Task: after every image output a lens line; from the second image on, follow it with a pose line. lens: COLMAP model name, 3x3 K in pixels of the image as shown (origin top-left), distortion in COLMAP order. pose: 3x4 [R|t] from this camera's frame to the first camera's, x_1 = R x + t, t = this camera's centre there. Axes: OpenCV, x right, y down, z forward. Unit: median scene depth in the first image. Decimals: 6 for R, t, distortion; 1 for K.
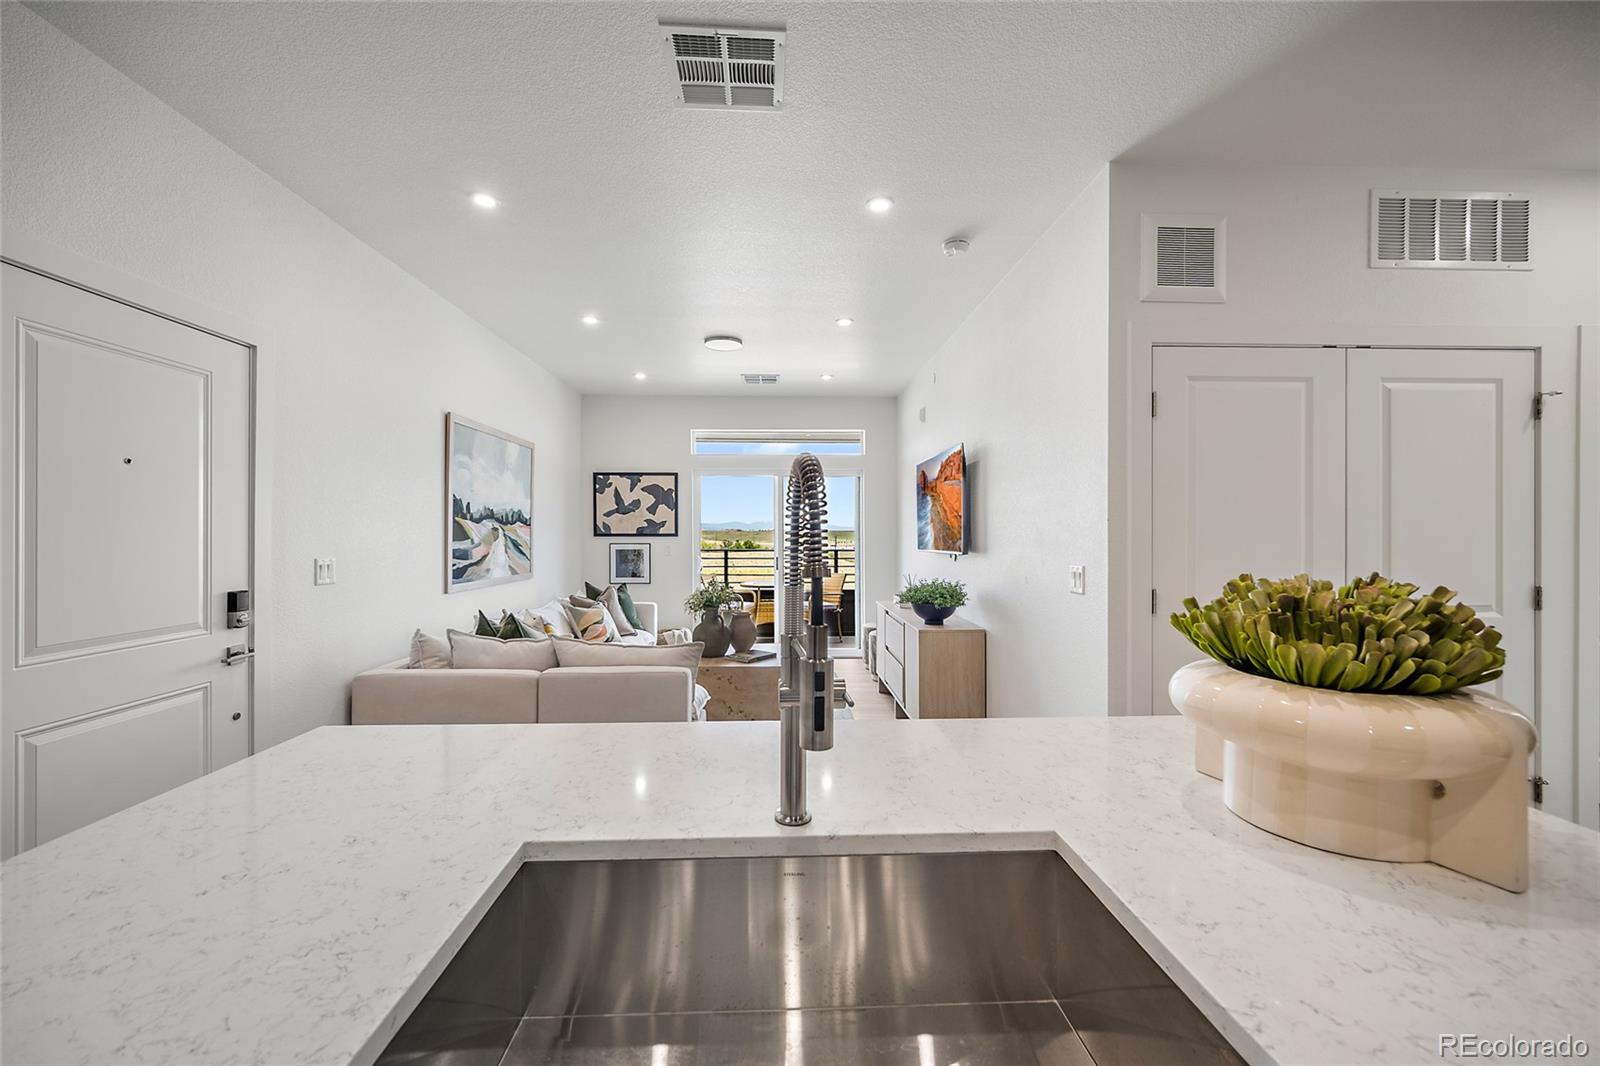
lens RADIAL K [[639.0, 0, 796.8], [0, 639.0, 533.7], [0, 0, 1]] dist [0.000007, 0.000313]
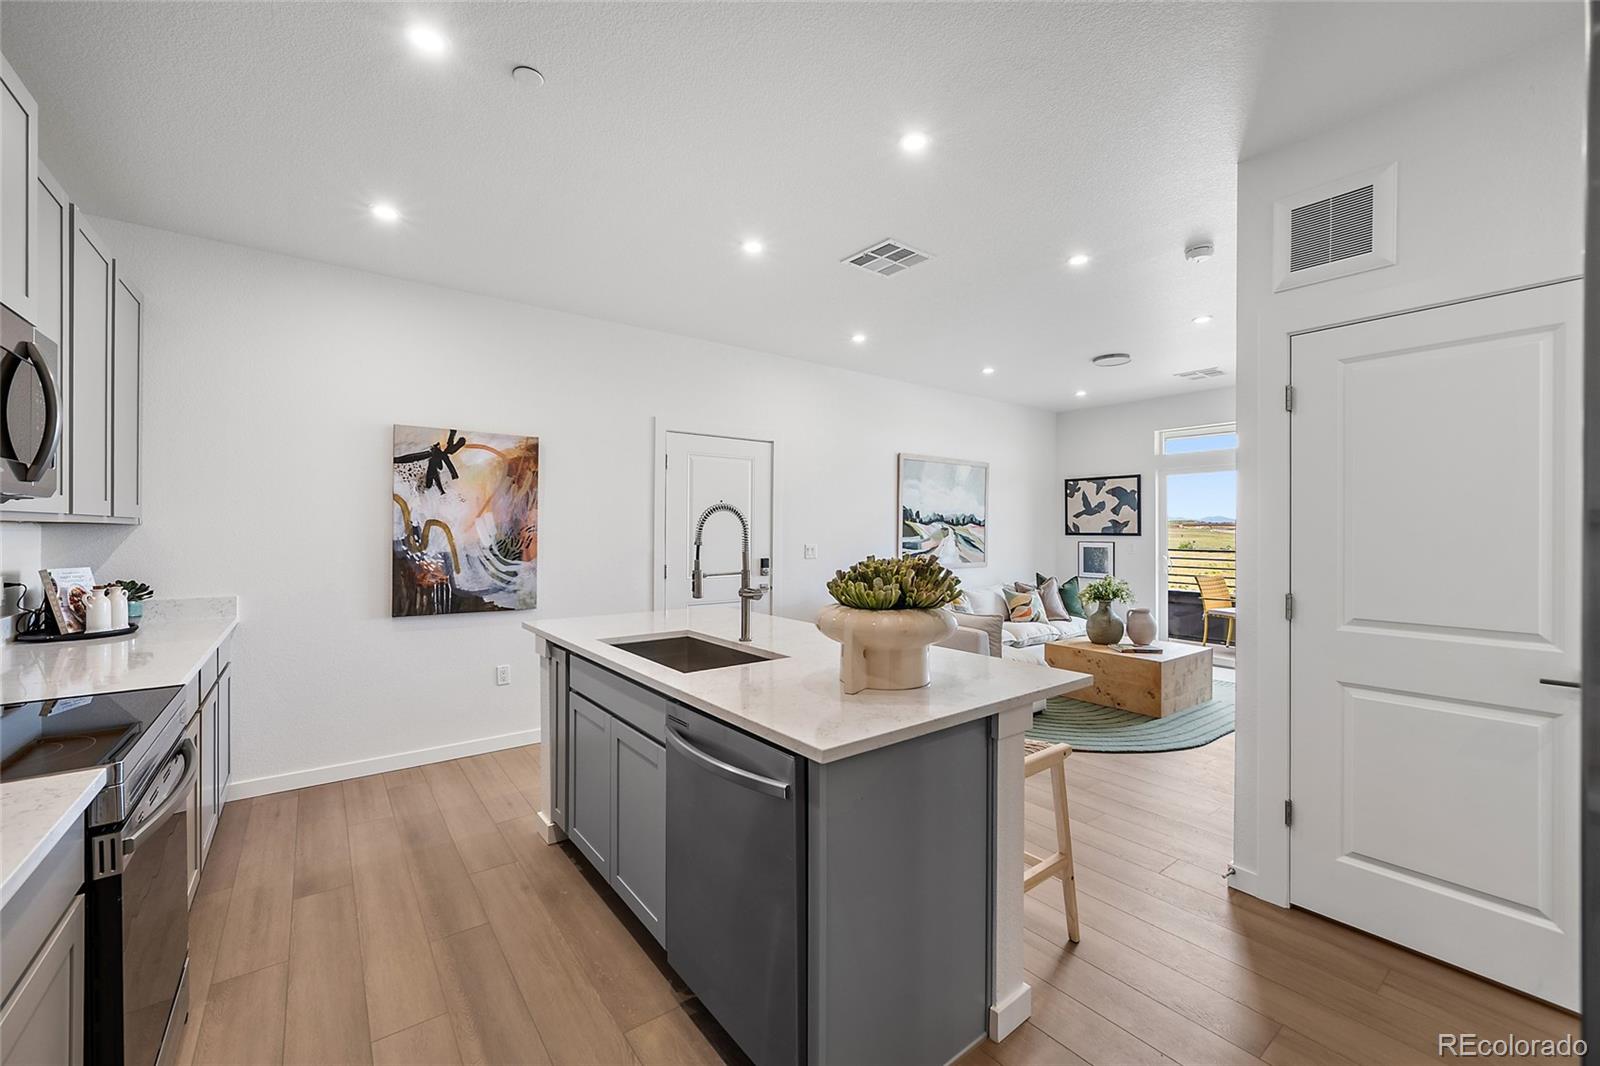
lens RADIAL K [[639.0, 0, 799.4], [0, 639.0, 531.4], [0, 0, 1]] dist [0.000007, 0.000313]
pose [[0.578349, 0.003572, -0.815782, 2.465661], [-0.005212, 0.999986, 0.000683, -0.004971], [0.815773, 0.003857, 0.578360, -0.372258]]
